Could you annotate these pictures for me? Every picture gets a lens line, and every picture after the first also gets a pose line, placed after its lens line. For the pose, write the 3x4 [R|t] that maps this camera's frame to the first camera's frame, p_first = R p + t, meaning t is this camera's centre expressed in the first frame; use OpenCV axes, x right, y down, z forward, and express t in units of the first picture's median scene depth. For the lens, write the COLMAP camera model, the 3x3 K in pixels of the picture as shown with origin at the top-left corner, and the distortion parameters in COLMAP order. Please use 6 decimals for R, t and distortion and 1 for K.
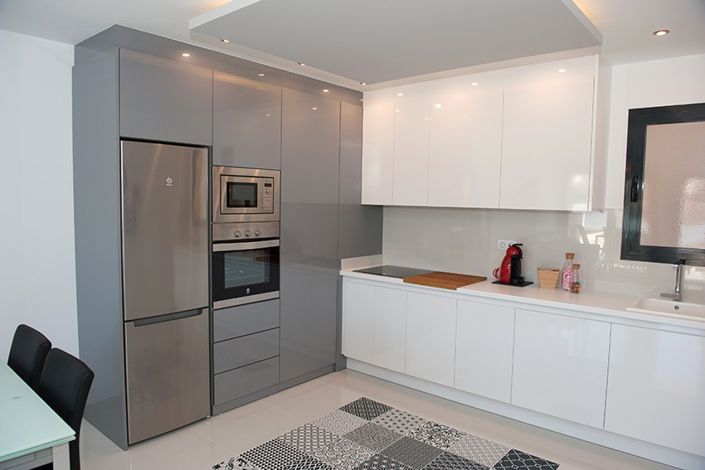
lens RADIAL K [[501.3, 0, 351.4], [0, 501.3, 238.5], [0, 0, 1]] dist [-0.045313, 0.002040]
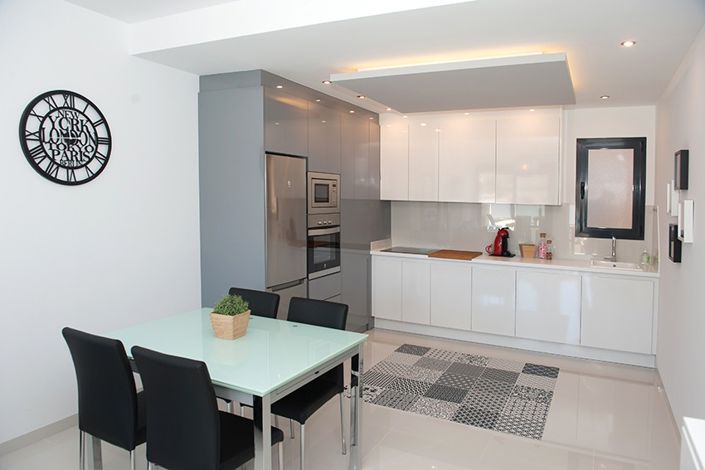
lens RADIAL K [[501.3, 0, 348.3], [0, 501.3, 202.6], [0, 0, 1]] dist [-0.045313, 0.002040]
pose [[0.973374, -0.000657, 0.229220, -0.448486], [0.013158, 0.998507, -0.053010, 0.009041], [-0.228843, 0.054615, 0.971930, -0.303982]]
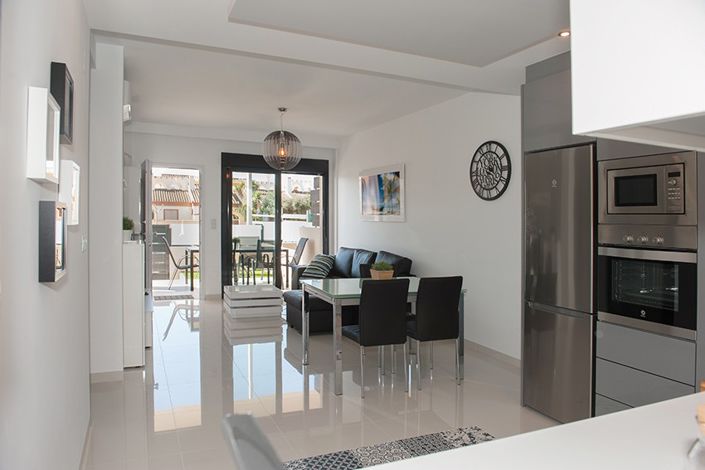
lens RADIAL K [[501.3, 0, 354.8], [0, 501.3, 237.0], [0, 0, 1]] dist [-0.045313, 0.002040]
pose [[-0.435521, 0.005682, -0.900160, 0.687243], [-0.099073, 0.993603, 0.054206, -0.010700], [0.894710, 0.112789, -0.432172, 0.926393]]
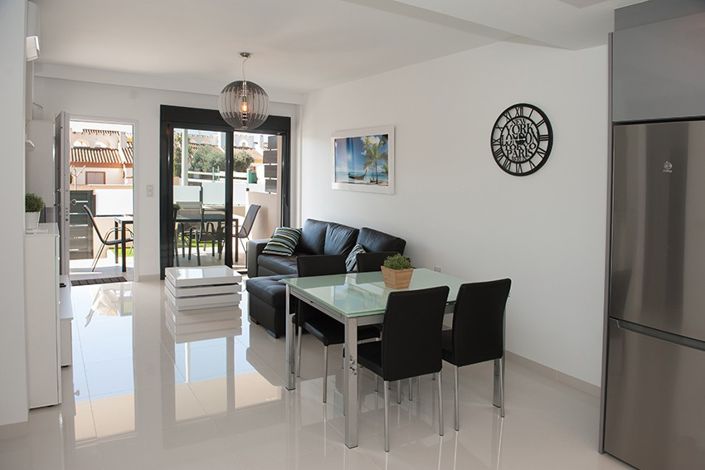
lens RADIAL K [[485.8, 0, 369.8], [0, 485.8, 197.1], [0, 0, 1]] dist [-0.032610, 0.005518]
pose [[-0.274026, 0.017286, -0.961567, 0.428182], [-0.111398, 0.992538, 0.049589, -0.042885], [0.955249, 0.120705, -0.270056, 0.627994]]
